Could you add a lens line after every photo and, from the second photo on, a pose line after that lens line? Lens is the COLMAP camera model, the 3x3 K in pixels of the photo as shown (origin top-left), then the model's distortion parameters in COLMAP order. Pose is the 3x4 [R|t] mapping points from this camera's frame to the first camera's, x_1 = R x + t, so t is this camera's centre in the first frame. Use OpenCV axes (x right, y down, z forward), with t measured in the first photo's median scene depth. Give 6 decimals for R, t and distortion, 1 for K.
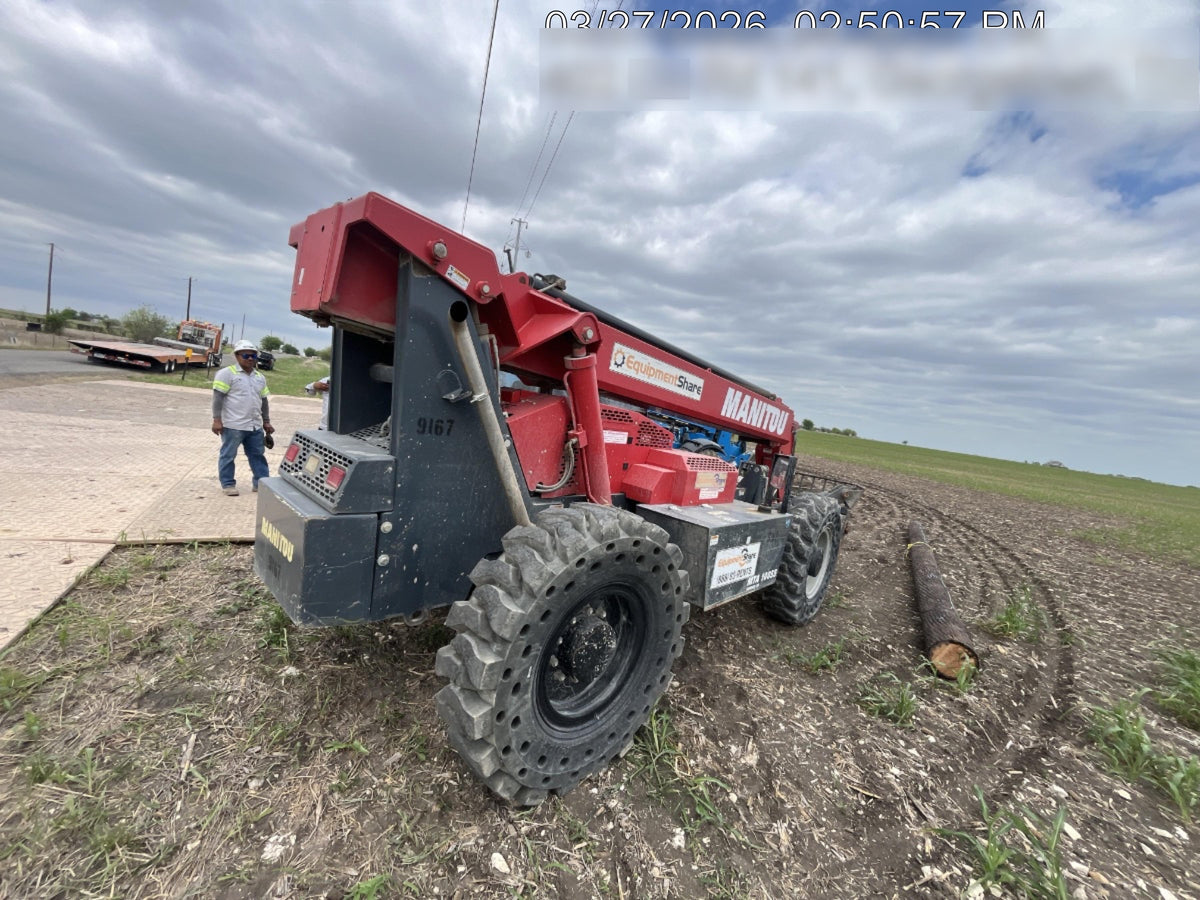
lens RADIAL K [[487.1, 0, 594.5], [0, 487.1, 451.8], [0, 0, 1]] dist [-0.002632, 0.000140]
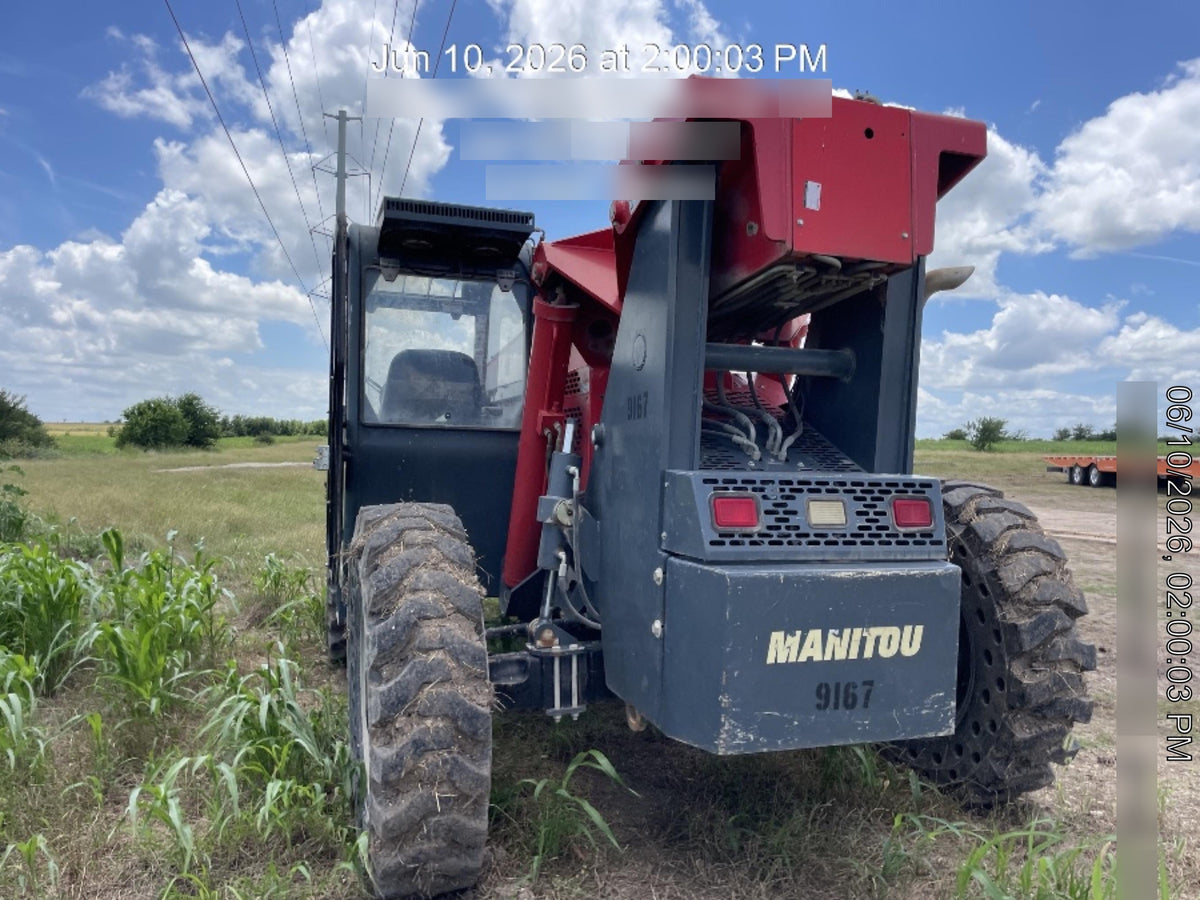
lens RADIAL K [[909.9, 0, 611.4], [0, 909.9, 458.6], [0, 0, 1]] dist [0.070507, -0.082858]
pose [[0.476818, -0.149594, 0.866179, -1.428758], [0.134416, 0.986231, 0.096334, -0.158056], [-0.868664, 0.070495, 0.490360, 0.569851]]
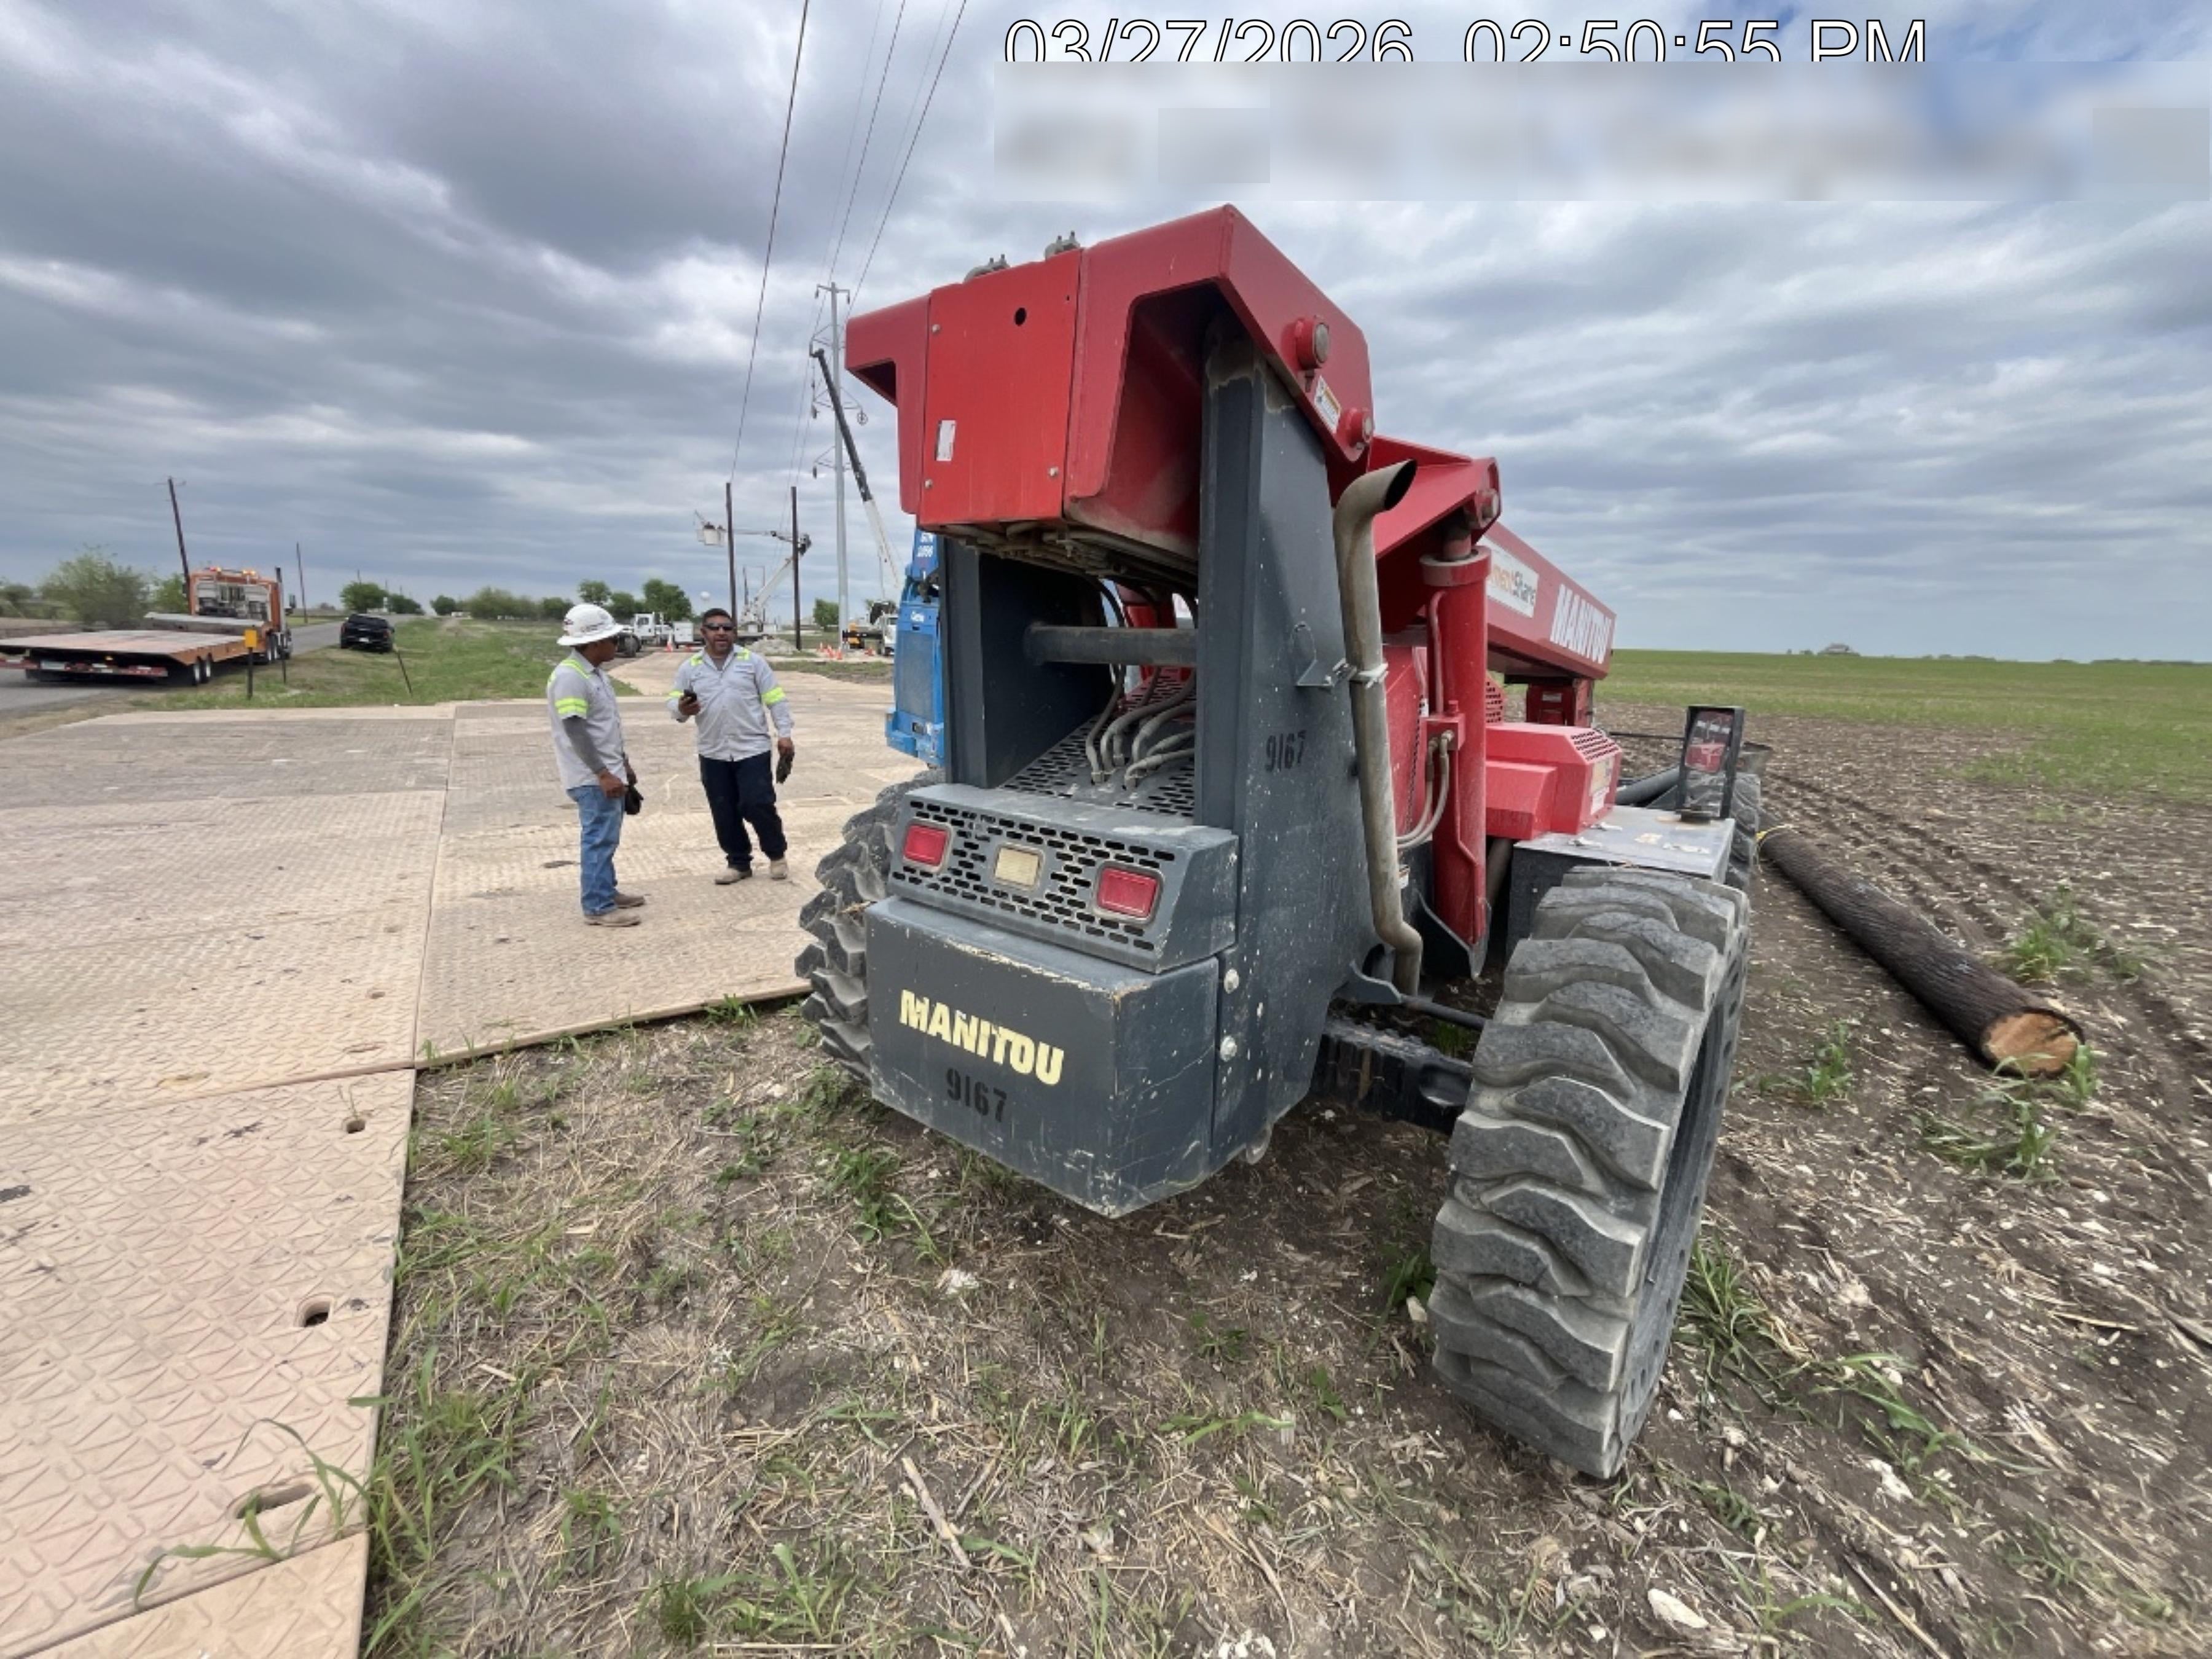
lens RADIAL K [[897.9, 0, 1094.0], [0, 897.9, 833.1], [0, 0, 1]] dist [-0.002632, 0.000140]
pose [[0.989400, -0.133188, 0.057864, -0.469319], [0.125443, 0.984636, 0.121474, -0.083773], [-0.073154, -0.112928, 0.990907, 0.139357]]
